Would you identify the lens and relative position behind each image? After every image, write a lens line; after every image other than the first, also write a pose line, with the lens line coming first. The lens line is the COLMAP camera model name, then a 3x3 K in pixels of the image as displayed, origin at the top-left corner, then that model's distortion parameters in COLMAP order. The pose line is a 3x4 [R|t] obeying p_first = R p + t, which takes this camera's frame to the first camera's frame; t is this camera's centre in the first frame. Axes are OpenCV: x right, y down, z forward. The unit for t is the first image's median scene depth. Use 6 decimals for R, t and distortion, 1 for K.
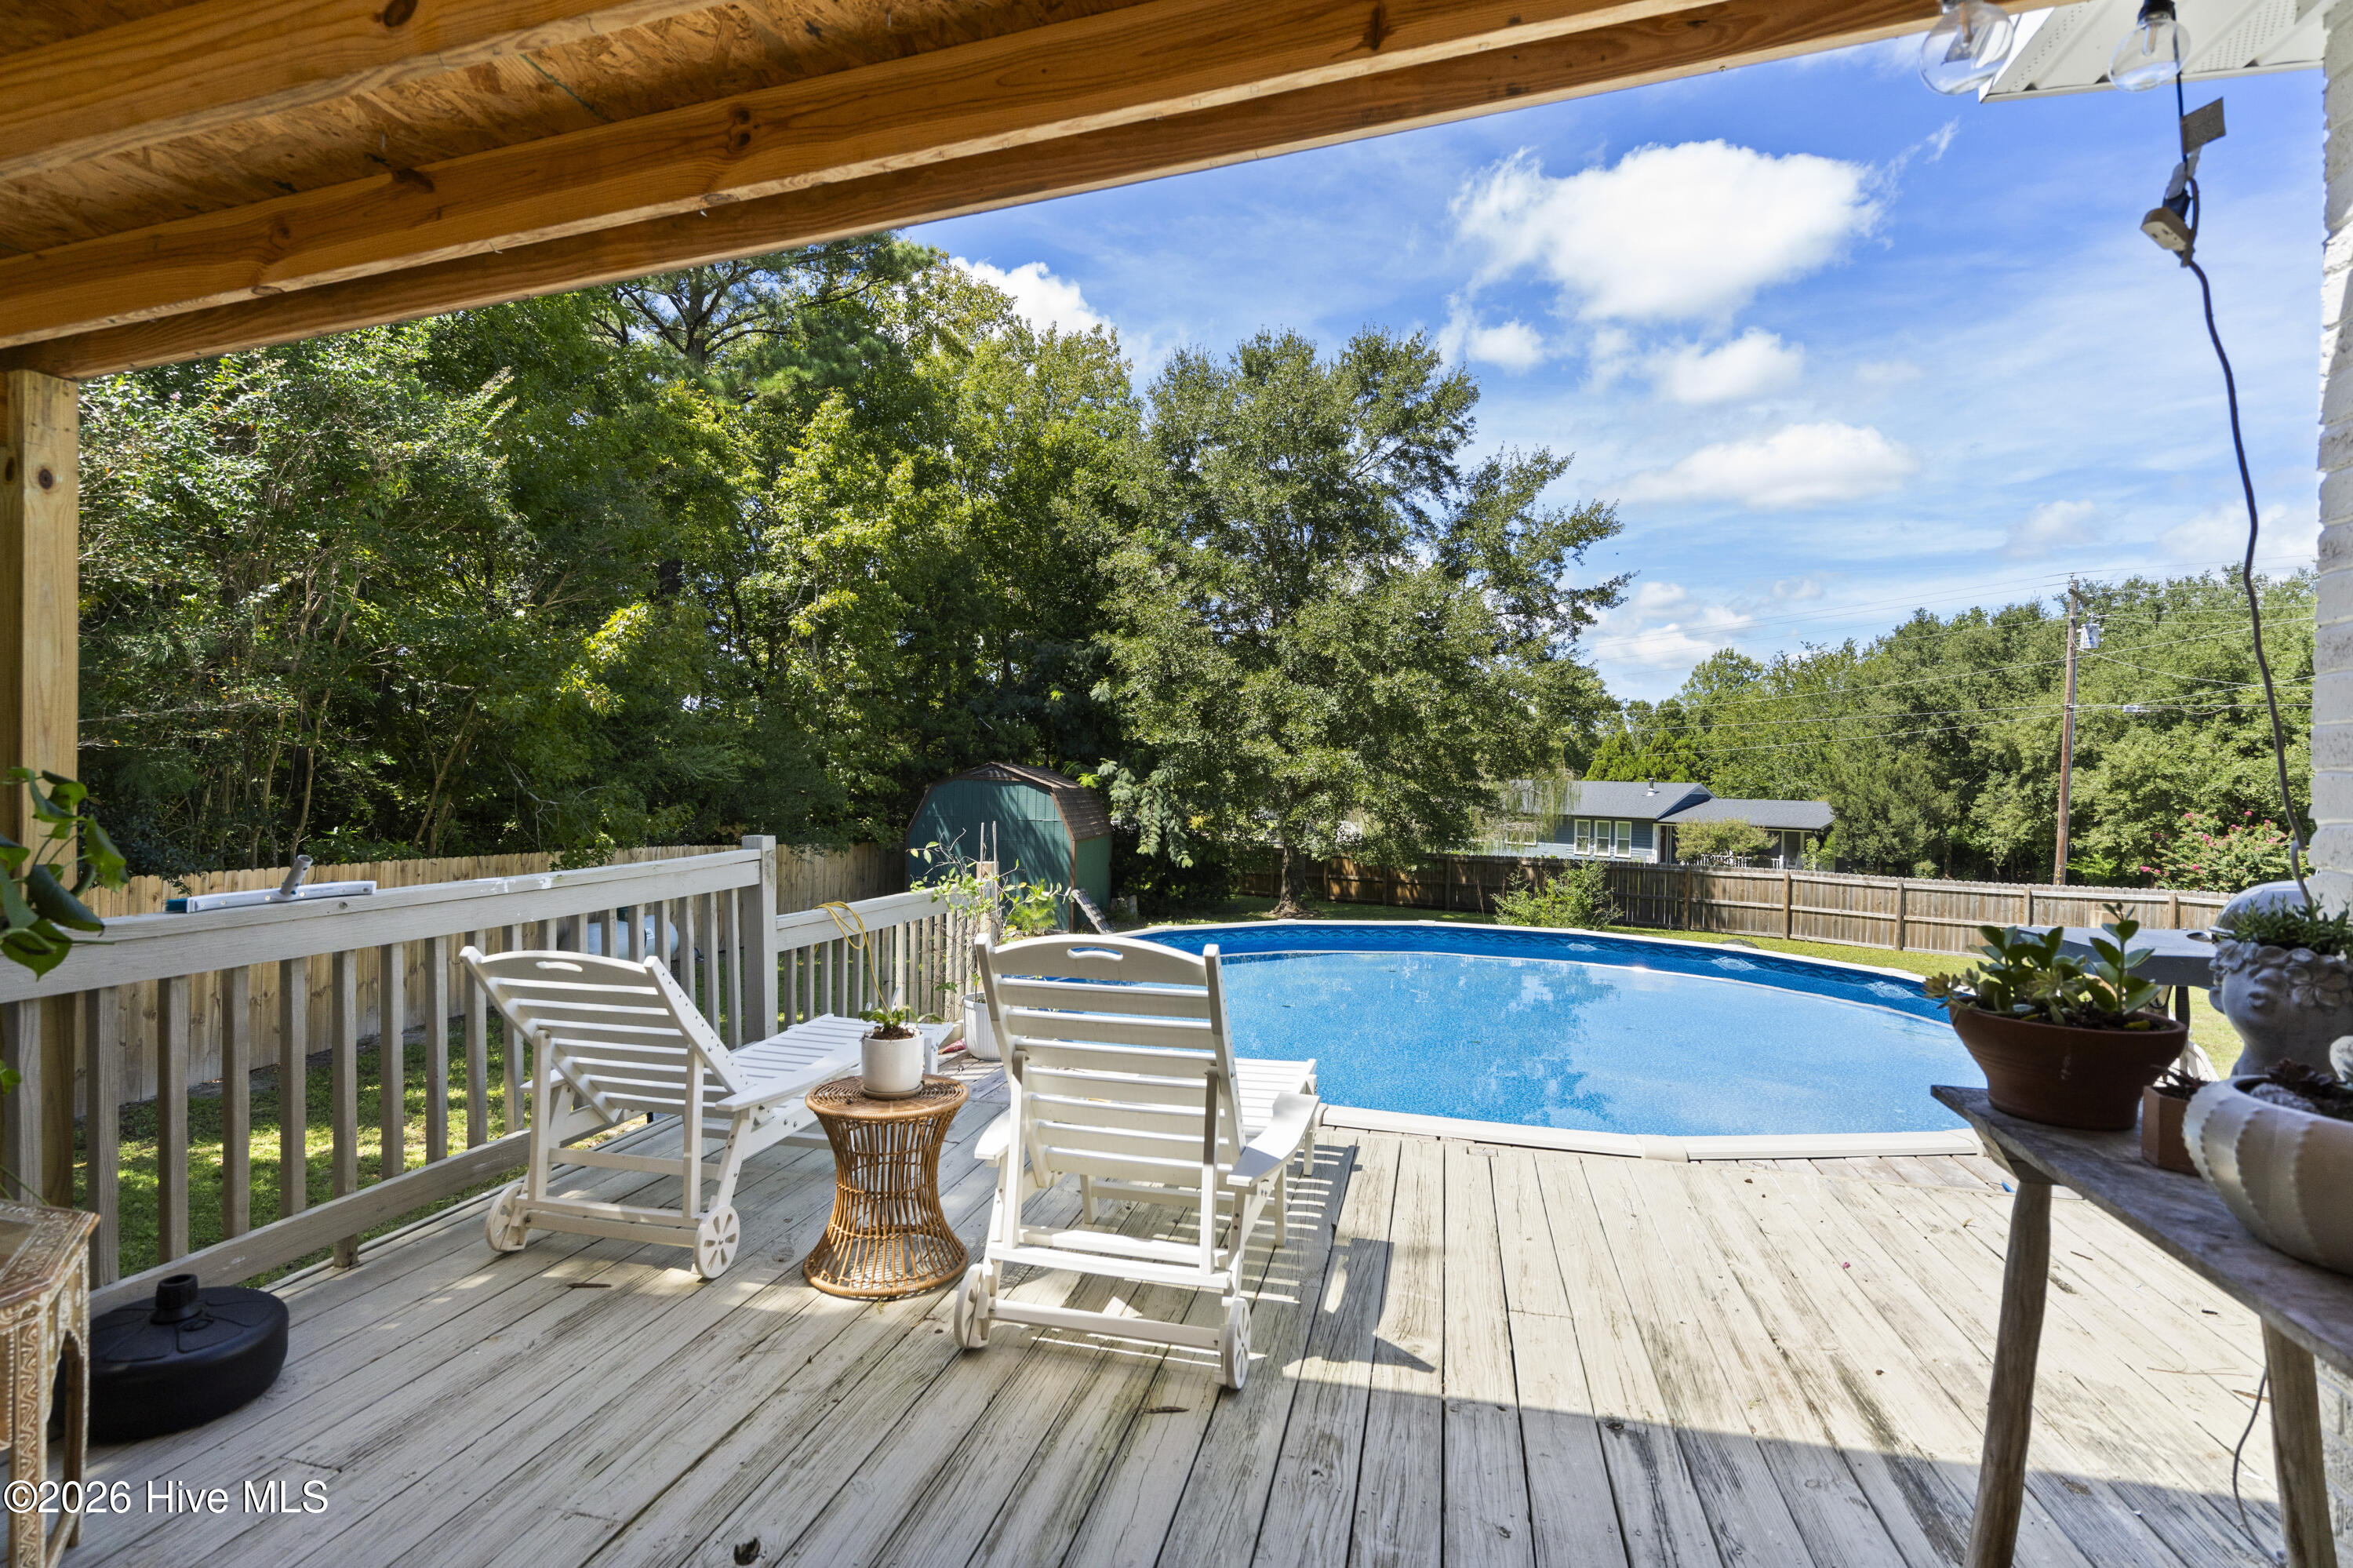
lens RADIAL K [[1169.4, 0, 1176.5], [0, 1169.4, 784.0], [0, 0, 1]] dist [0.002201, 0.000575]
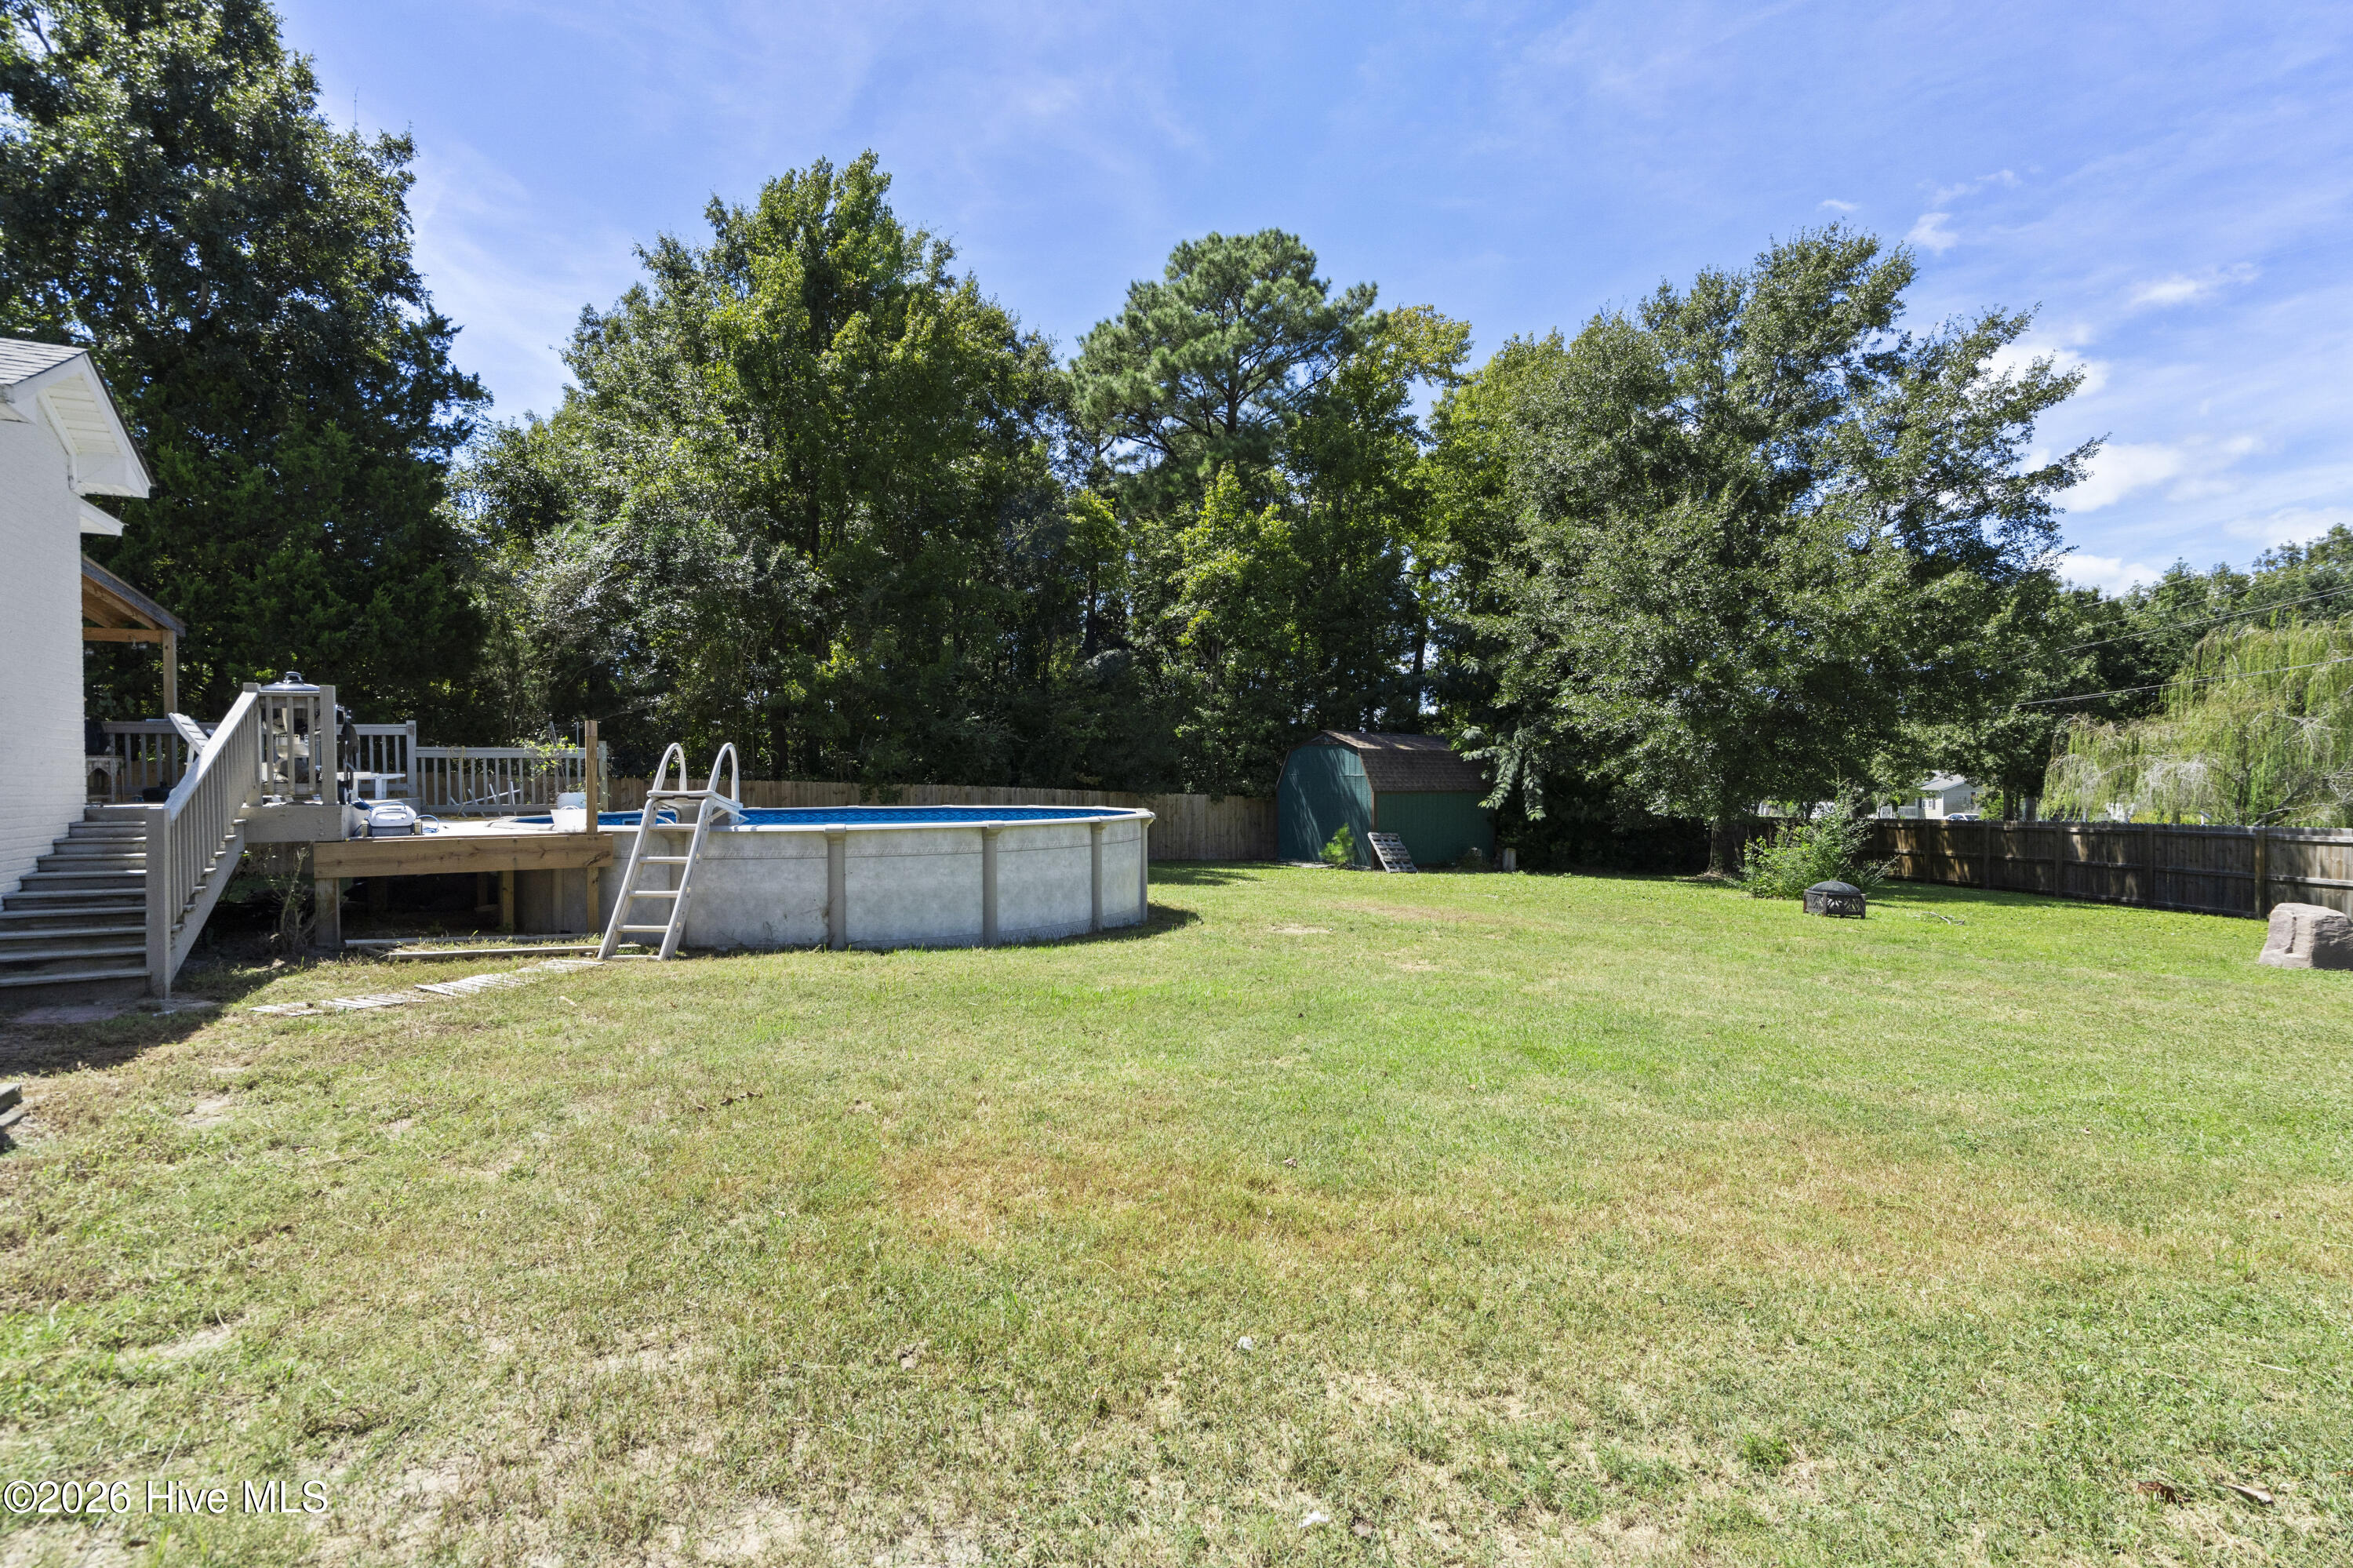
lens RADIAL K [[1085.4, 0, 1176.5], [0, 1085.4, 784.0], [0, 0, 1]] dist [-0.003598, -0.000645]
pose [[0.688223, -0.019668, -0.725232, 0.466821], [0.014655, 0.999805, -0.013206, 0.042332], [0.725351, -0.001540, 0.688378, 0.076417]]
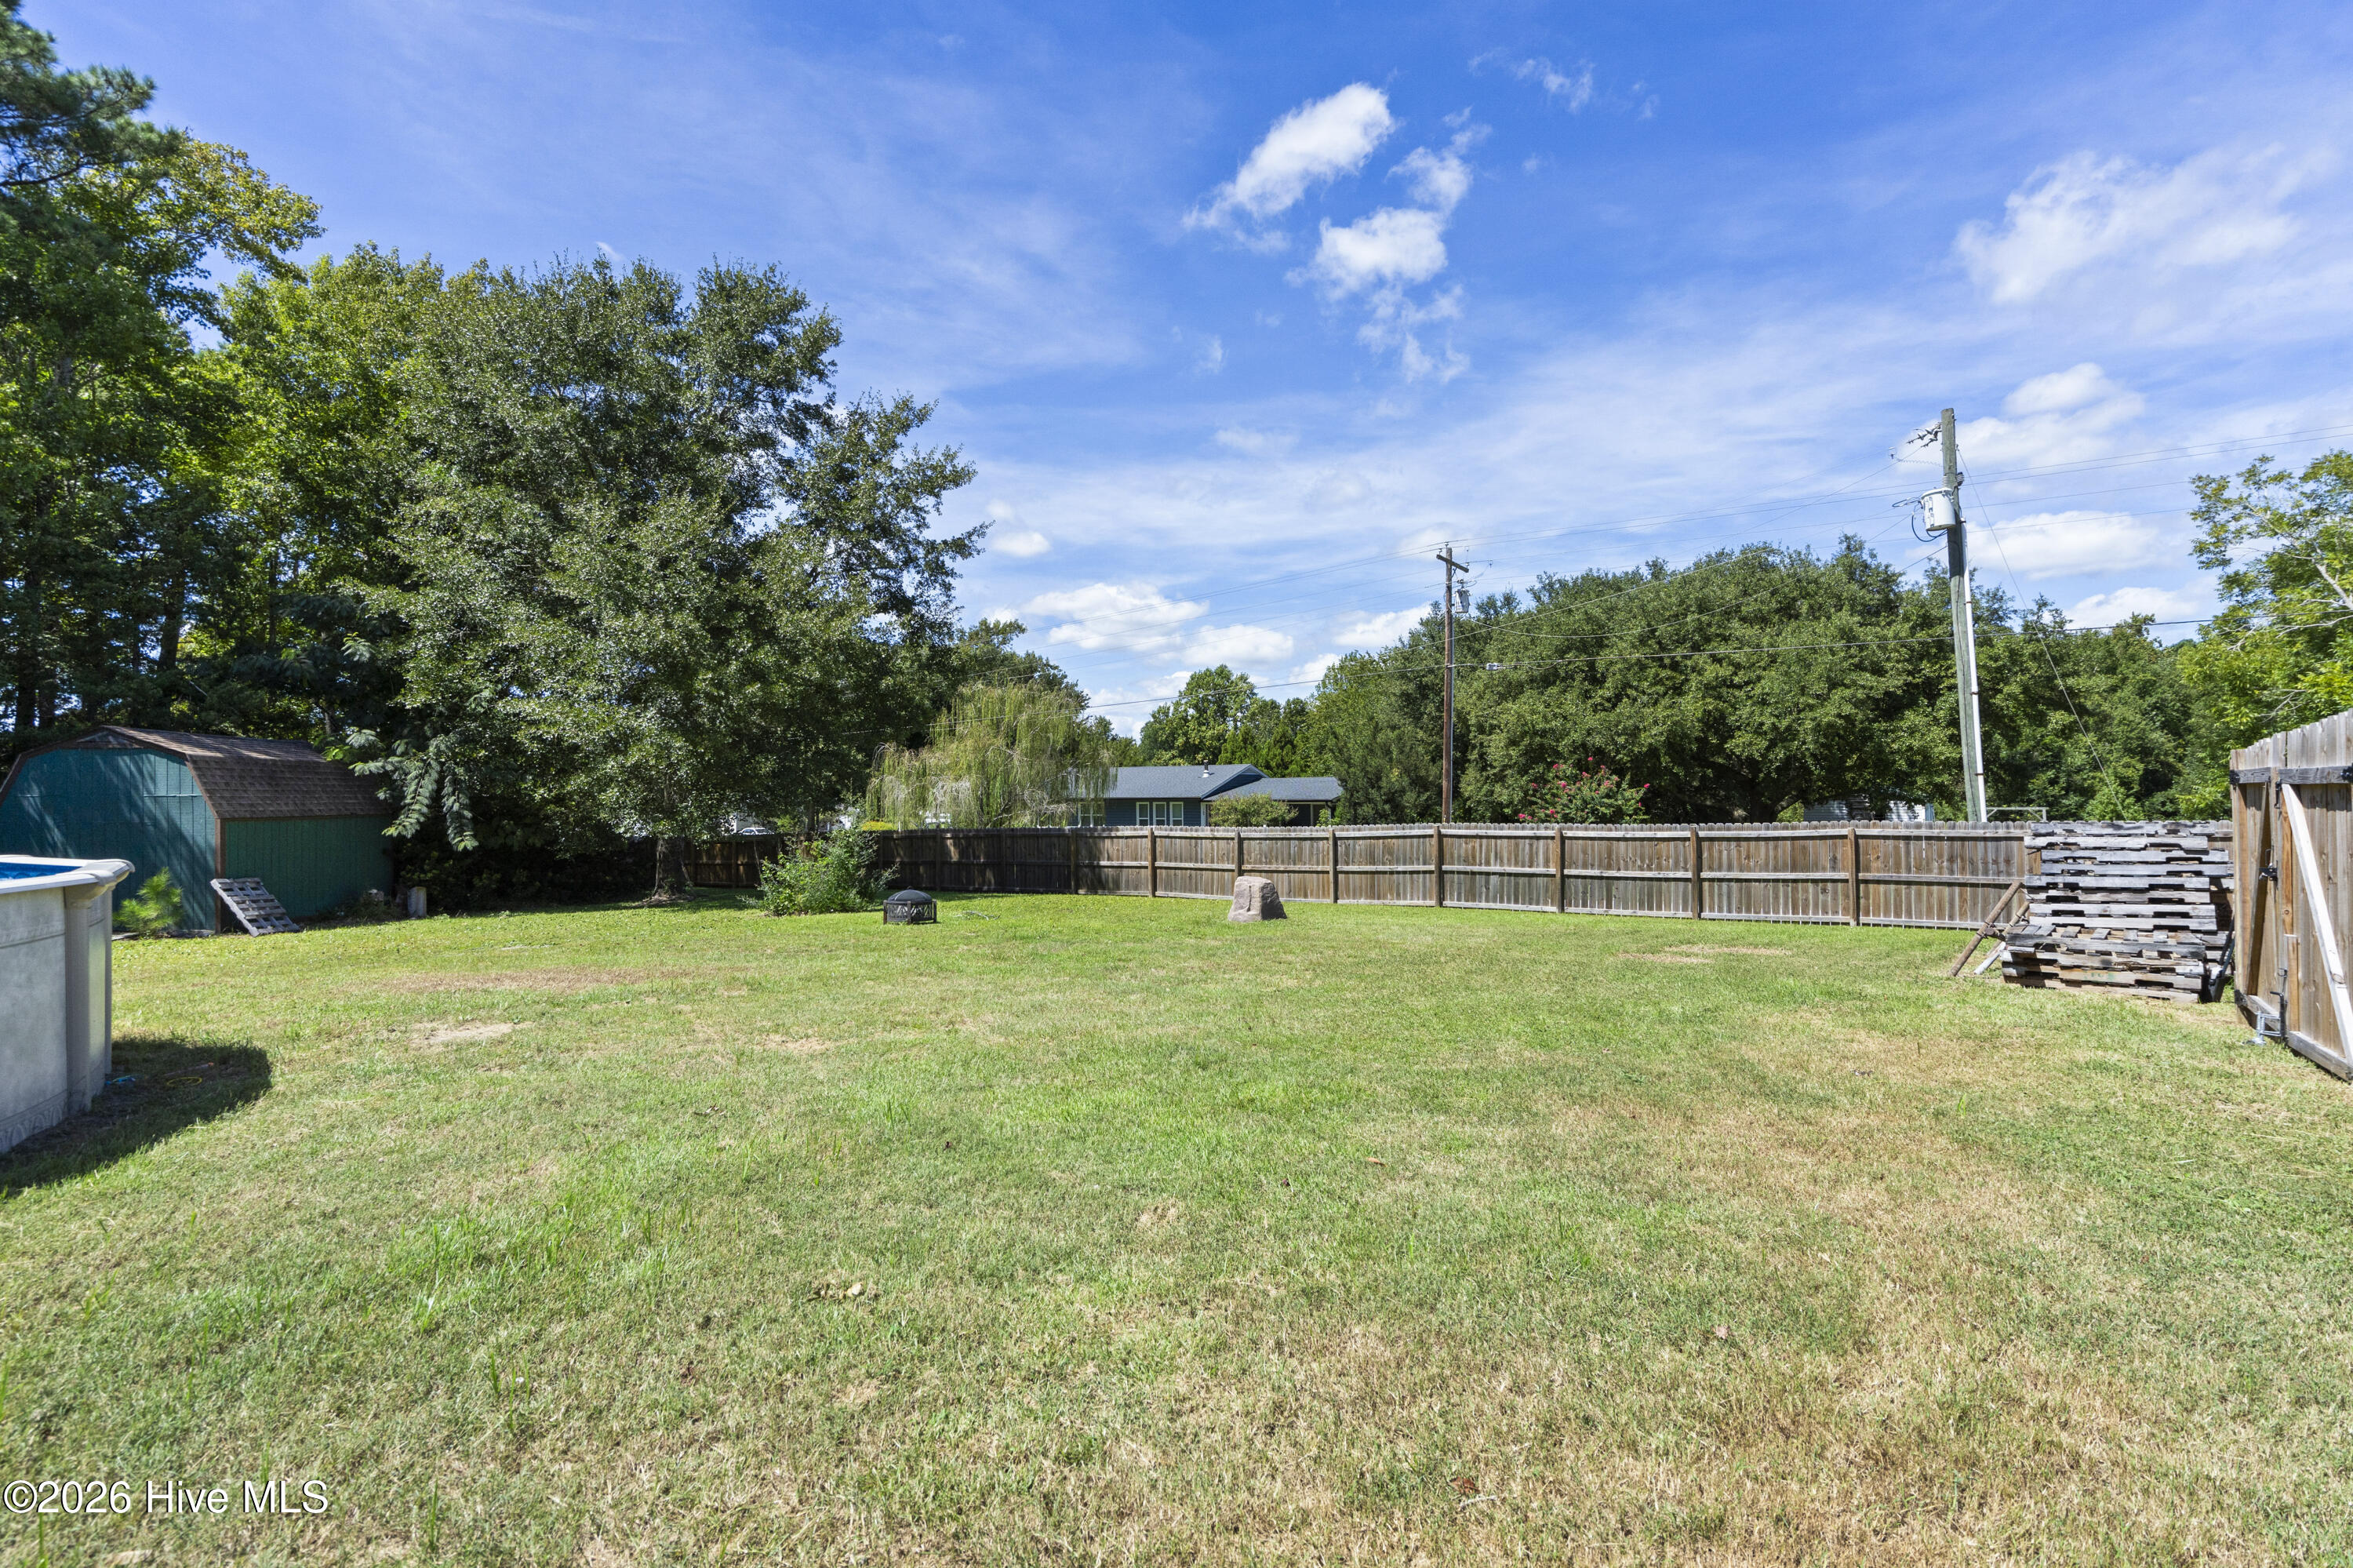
lens RADIAL K [[1085.4, 0, 1176.5], [0, 1085.4, 784.0], [0, 0, 1]] dist [-0.003598, -0.000645]
pose [[0.974491, -0.031586, 0.222191, 0.319846], [0.033552, 0.999424, -0.005080, 0.040557], [-0.221903, 0.012405, 0.974990, 0.097045]]
